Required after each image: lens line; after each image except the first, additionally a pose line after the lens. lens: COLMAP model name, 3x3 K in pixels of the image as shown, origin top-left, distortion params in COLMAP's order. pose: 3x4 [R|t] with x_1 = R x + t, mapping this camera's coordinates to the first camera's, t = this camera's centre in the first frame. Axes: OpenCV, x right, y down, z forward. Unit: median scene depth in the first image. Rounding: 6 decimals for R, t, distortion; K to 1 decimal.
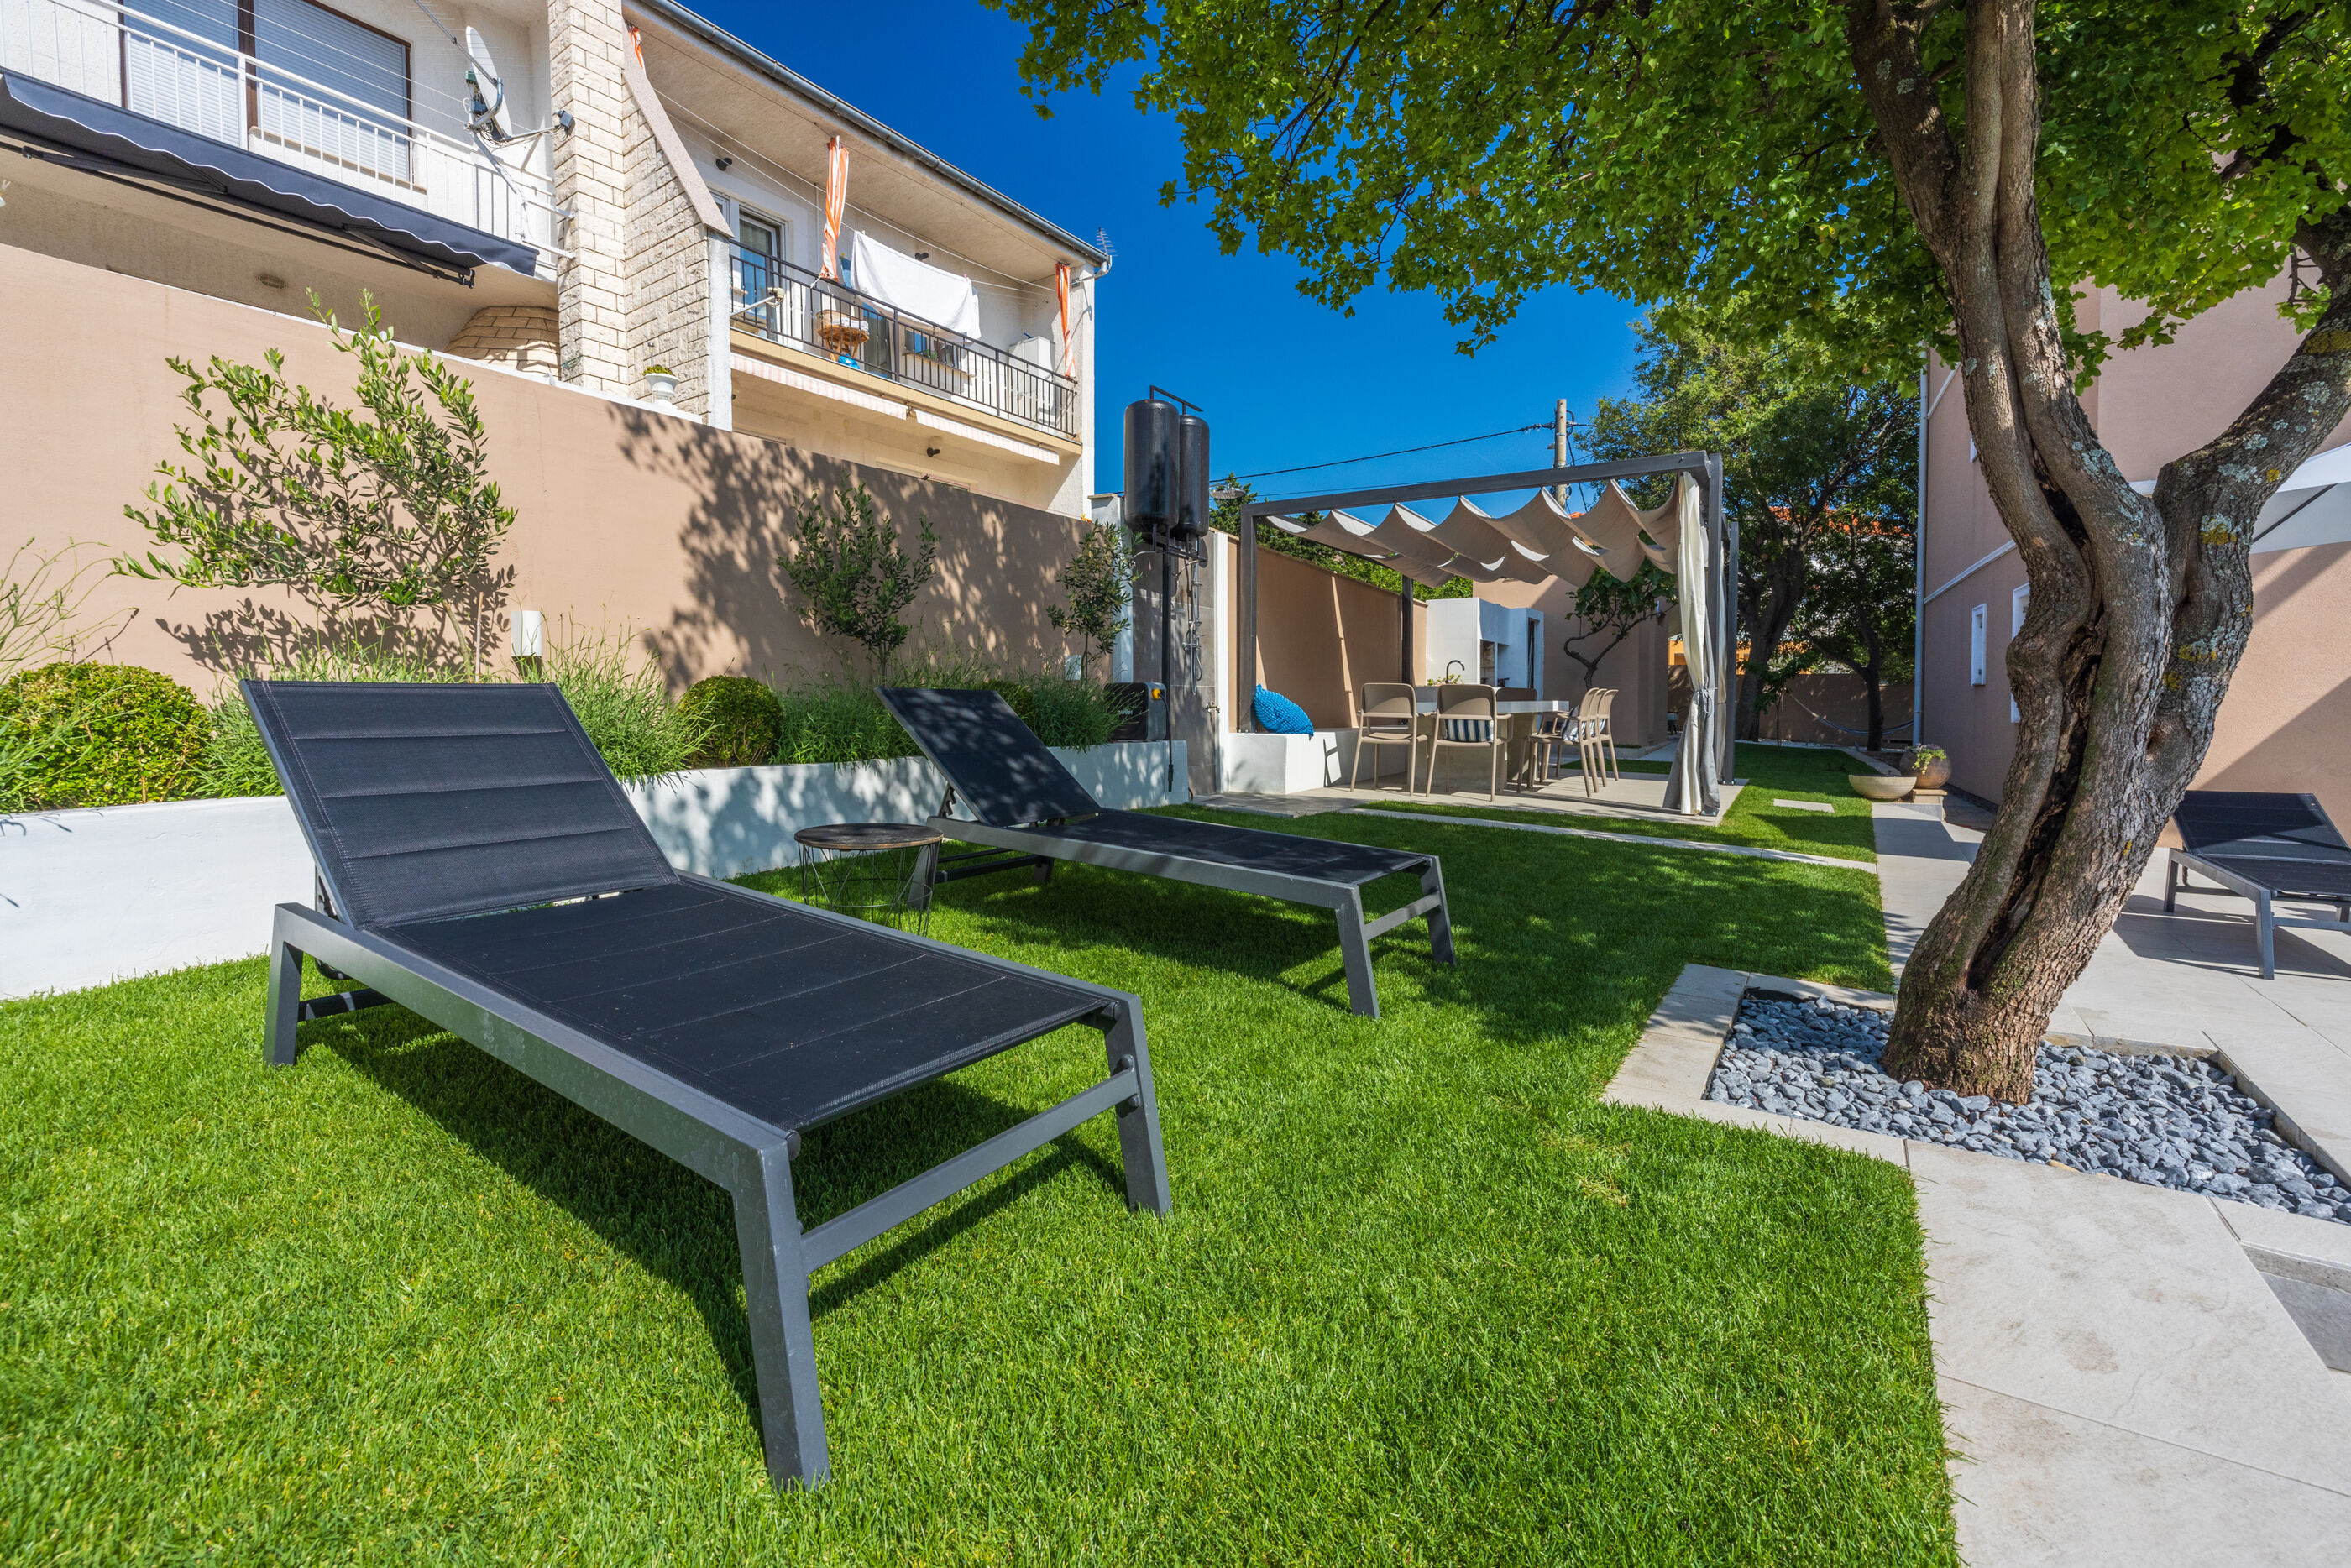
lens RADIAL K [[999.6, 0, 1184.4], [0, 999.6, 736.5], [0, 0, 1]] dist [0.001895, 0.000636]
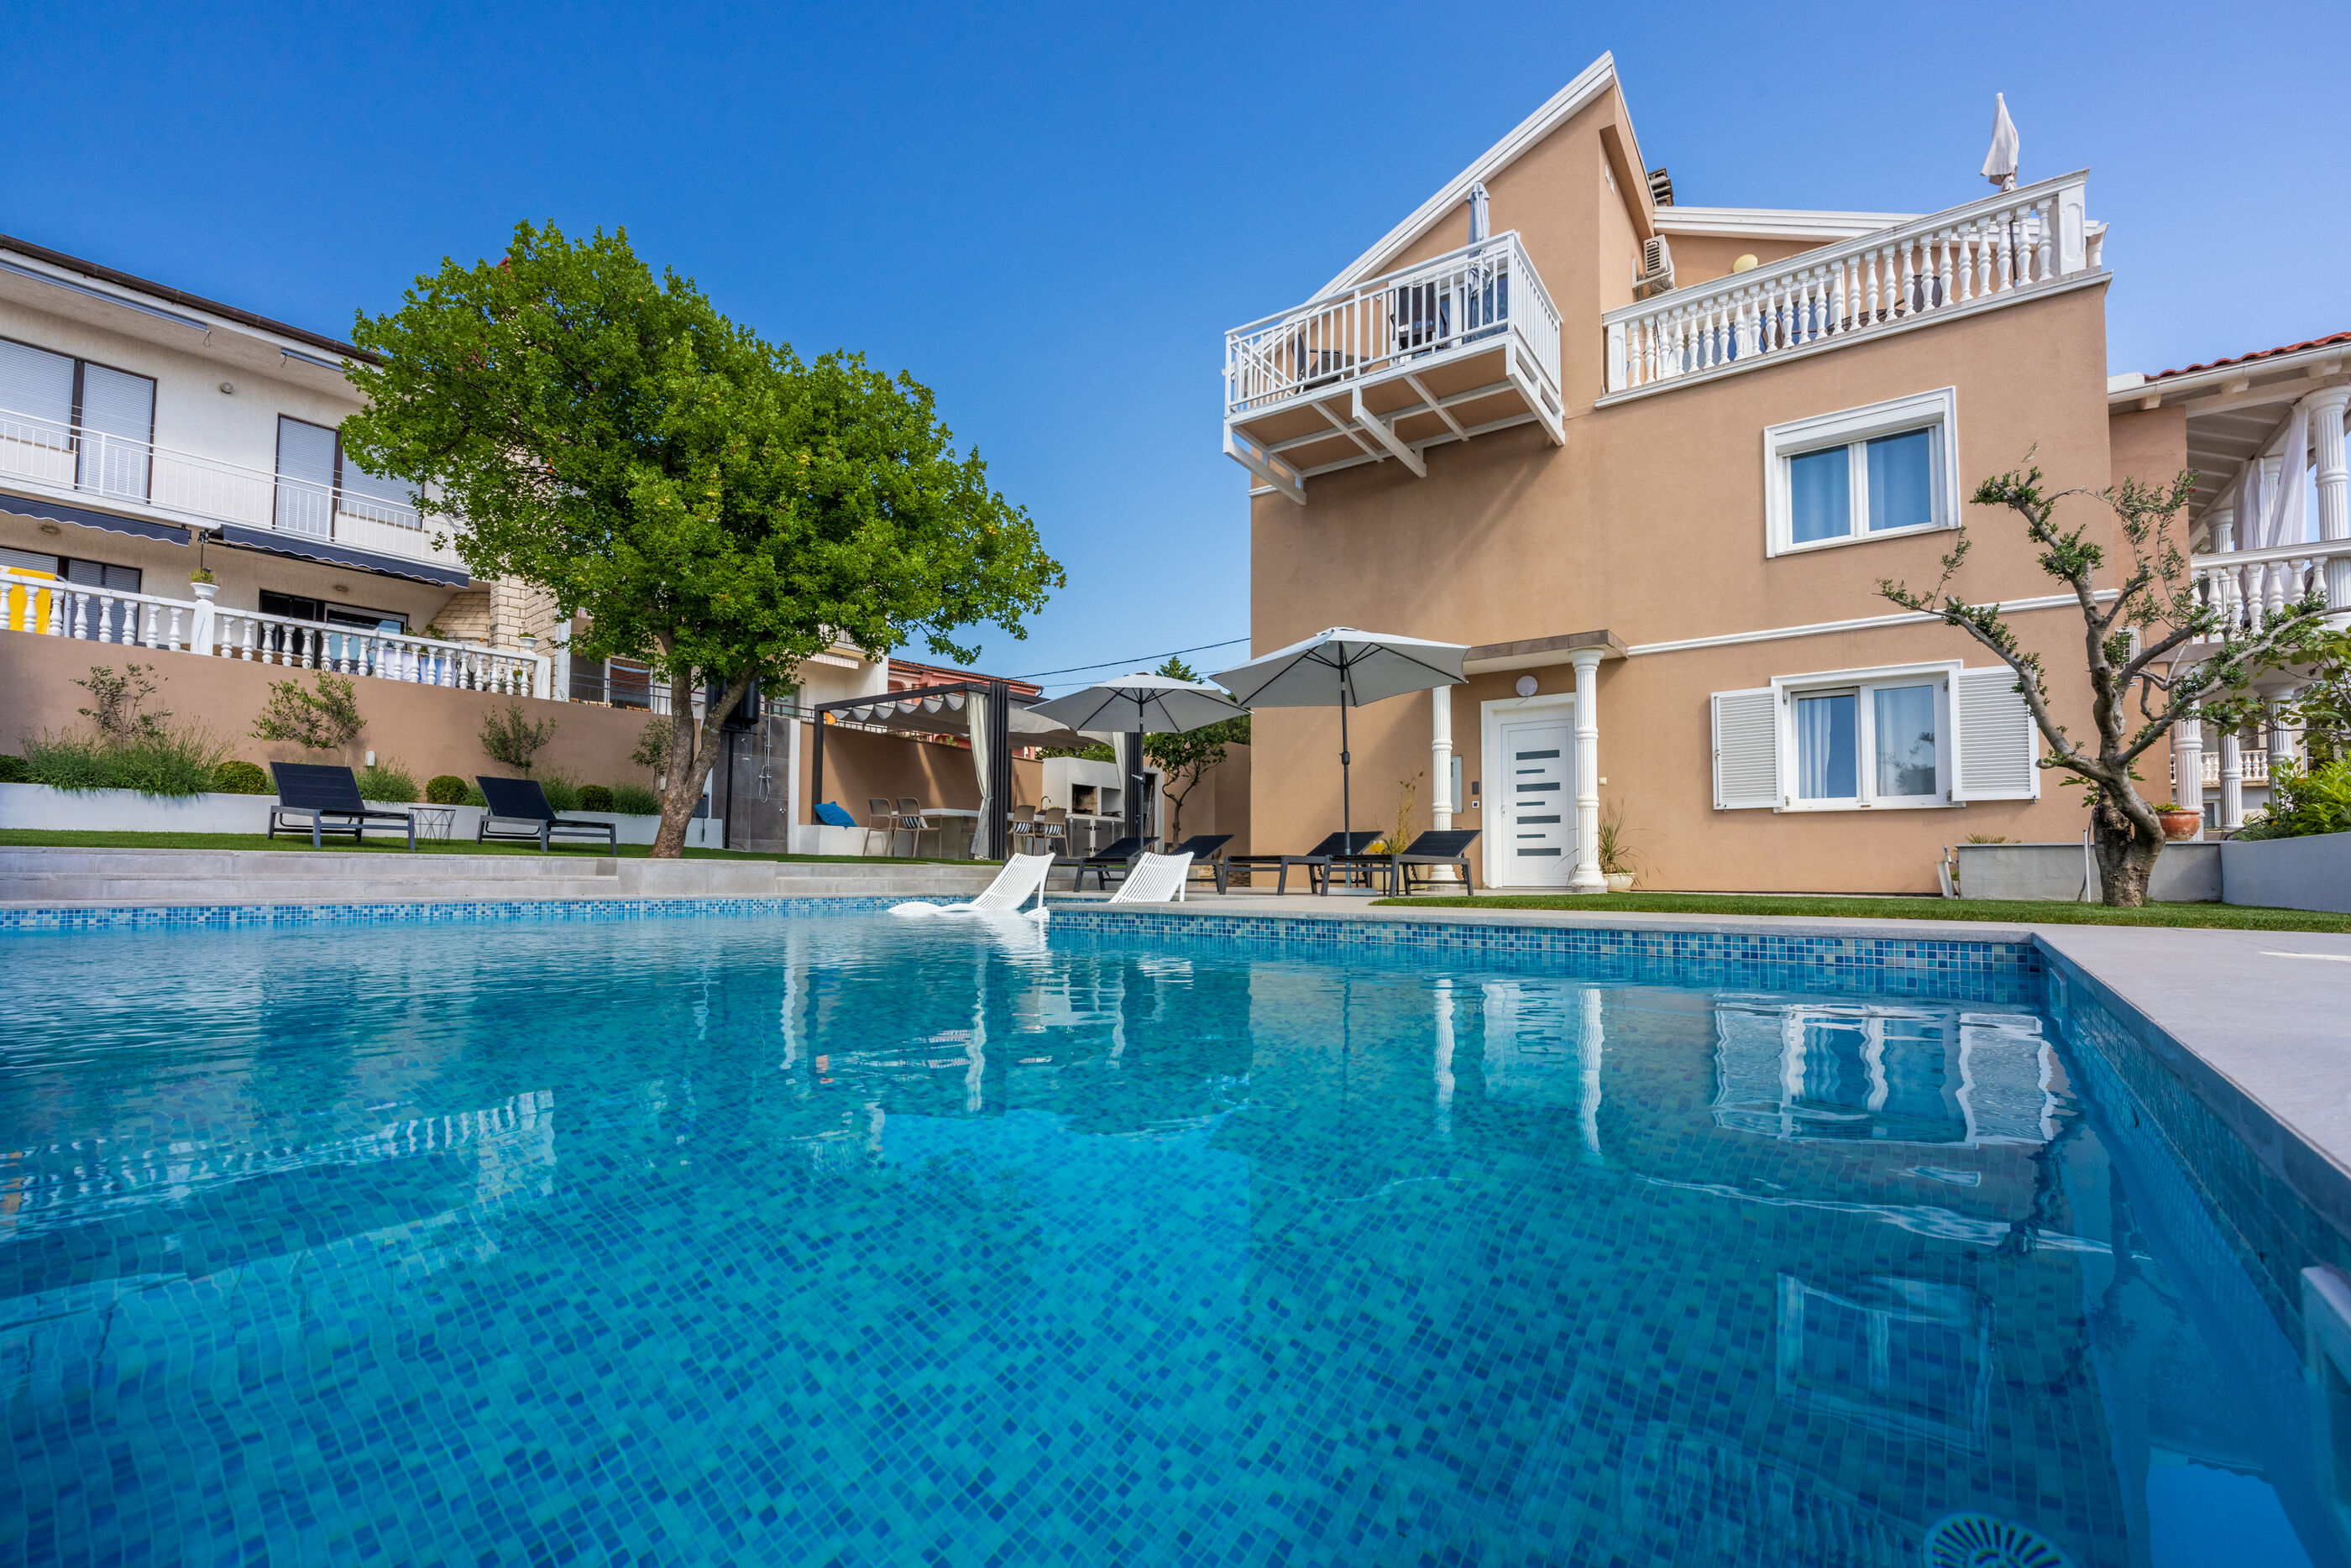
lens RADIAL K [[1007.1, 0, 1186.7], [0, 1007.1, 834.7], [0, 0, 1]] dist [0.001309, 0.000106]
pose [[0.997811, 0.003835, -0.066019, 0.962674], [-0.008662, 0.997296, -0.072983, 0.156907], [0.065560, 0.073396, 0.995146, -0.893038]]
